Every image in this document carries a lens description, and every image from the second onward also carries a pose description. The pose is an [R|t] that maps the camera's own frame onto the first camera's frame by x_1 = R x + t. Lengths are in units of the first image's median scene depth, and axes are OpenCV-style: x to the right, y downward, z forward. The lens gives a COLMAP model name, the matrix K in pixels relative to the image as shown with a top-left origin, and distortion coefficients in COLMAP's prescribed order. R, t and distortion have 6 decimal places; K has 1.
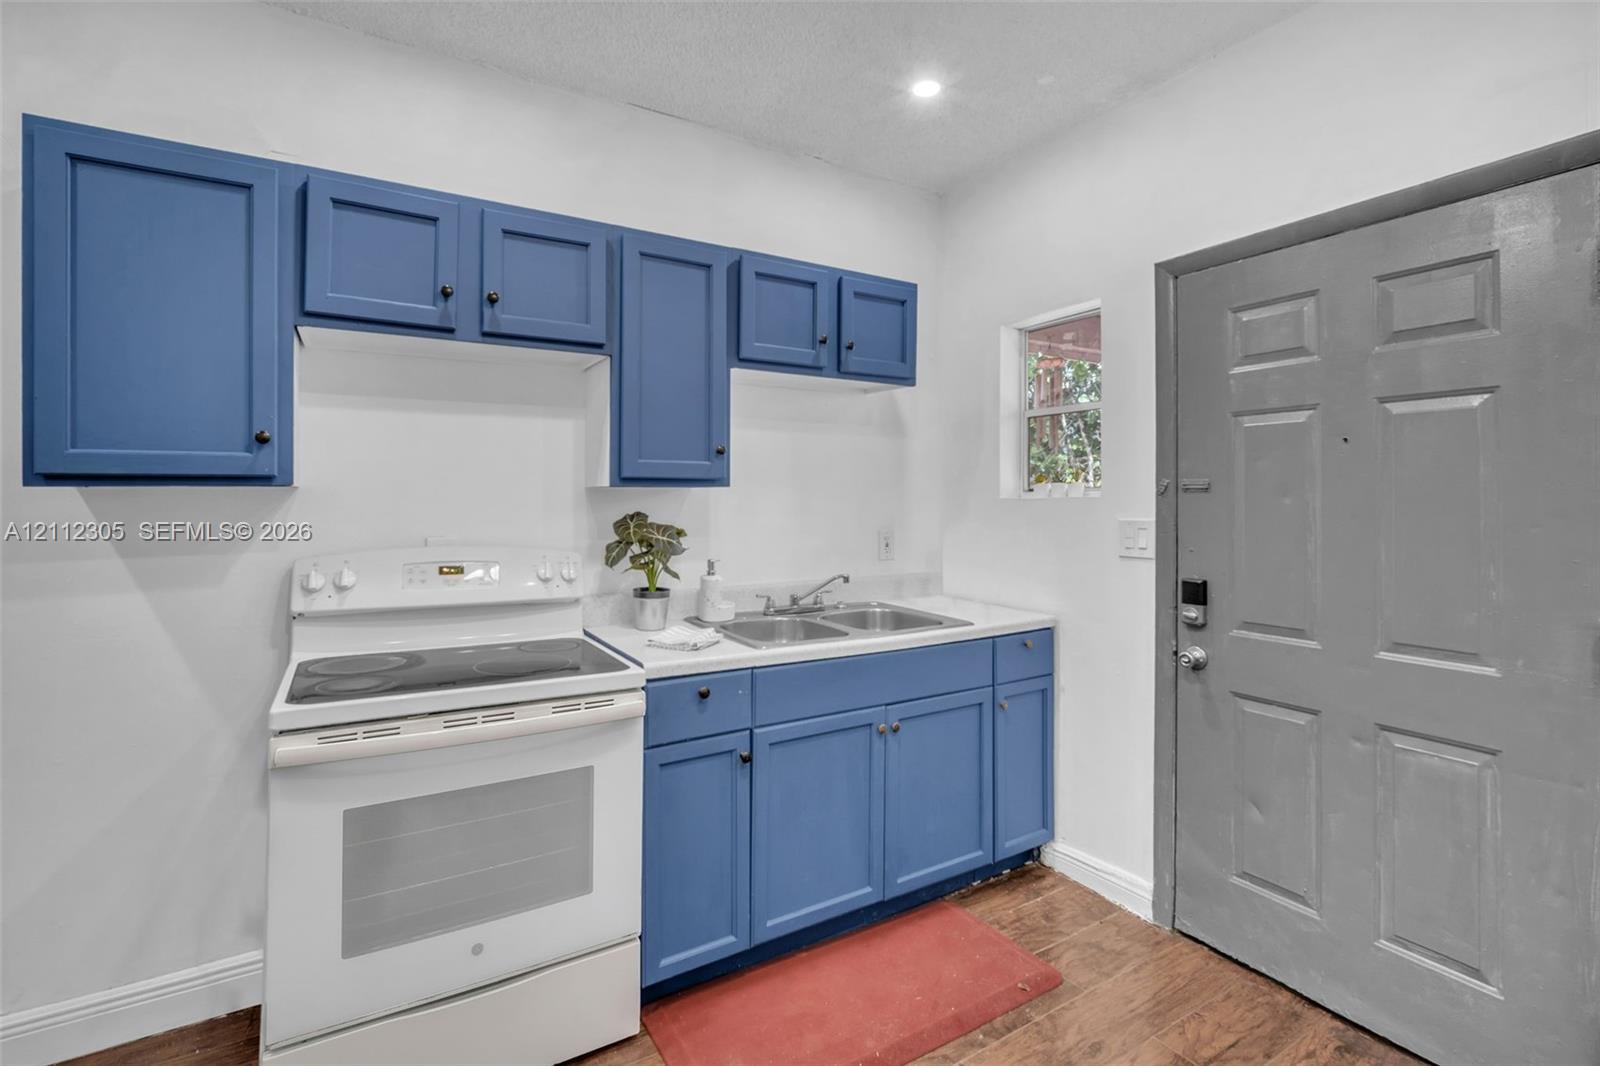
lens RADIAL K [[738.5, 0, 800.5], [0, 738.5, 491.6], [0, 0, 1]] dist [0.000471, 0.000364]
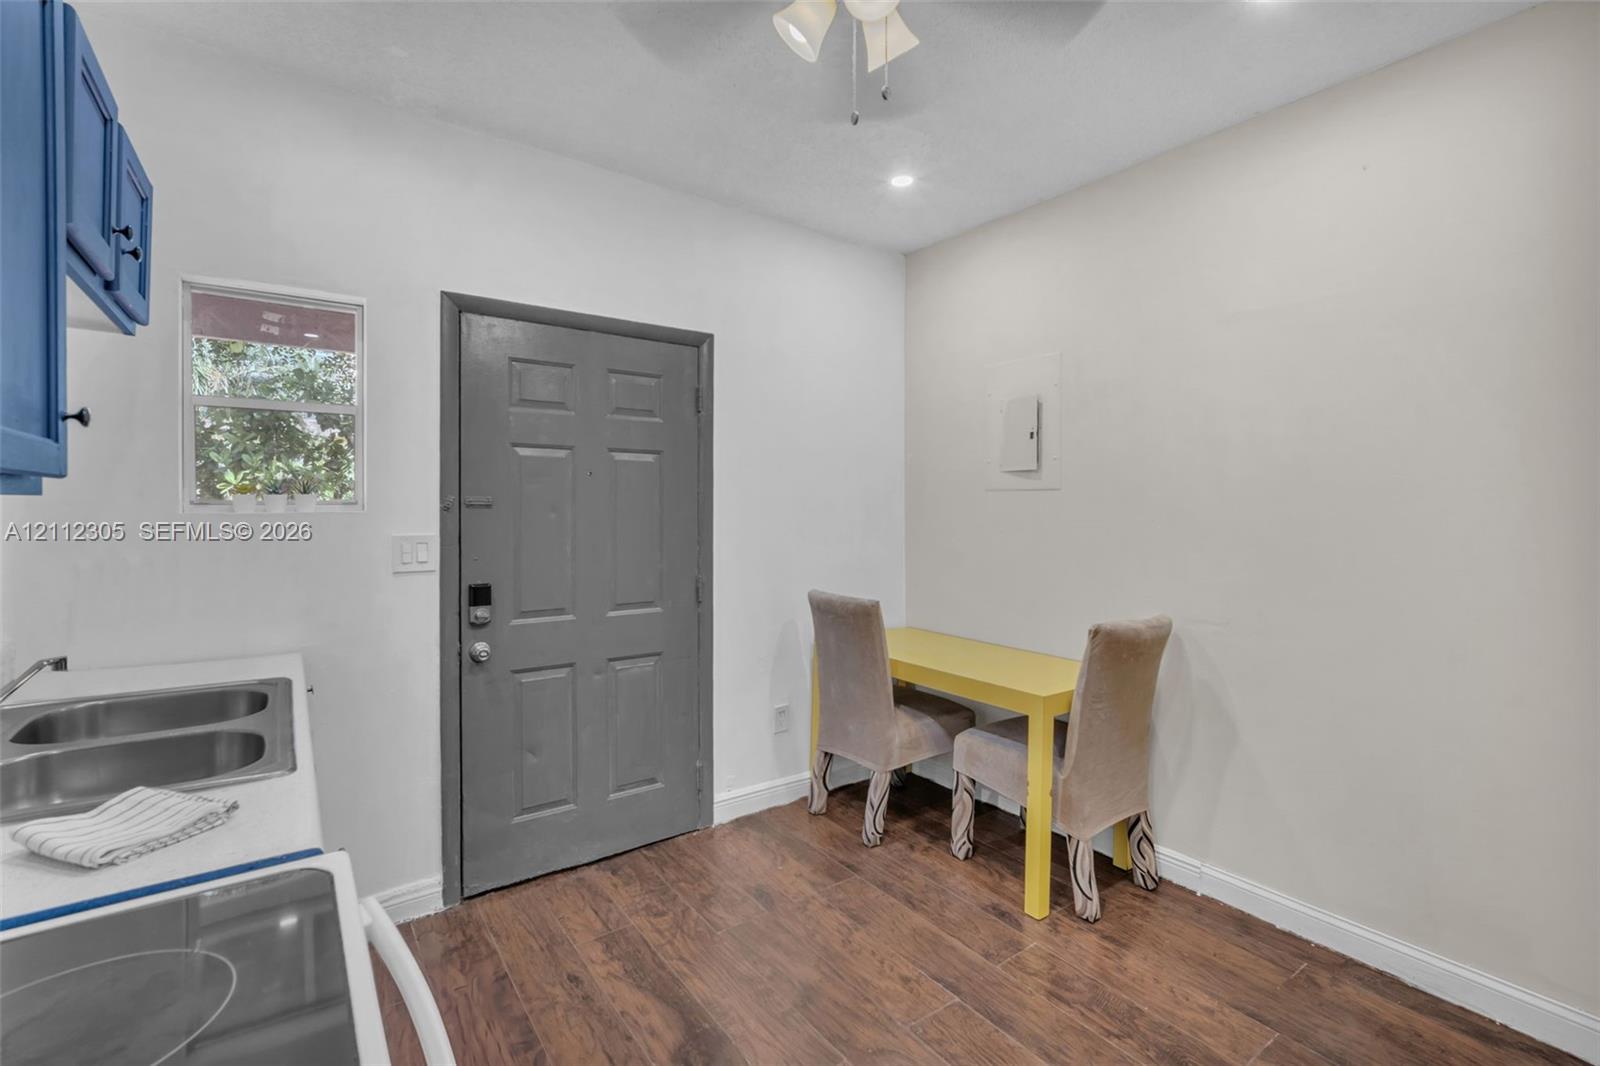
lens RADIAL K [[712.1, 0, 797.4], [0, 712.1, 520.5], [0, 0, 1]] dist [0.004212, -0.000594]
pose [[-0.081428, -0.013520, 0.996587, -0.631185], [-0.010343, 0.999866, 0.012719, 0.001057], [-0.996626, -0.009272, -0.081557, 0.622178]]
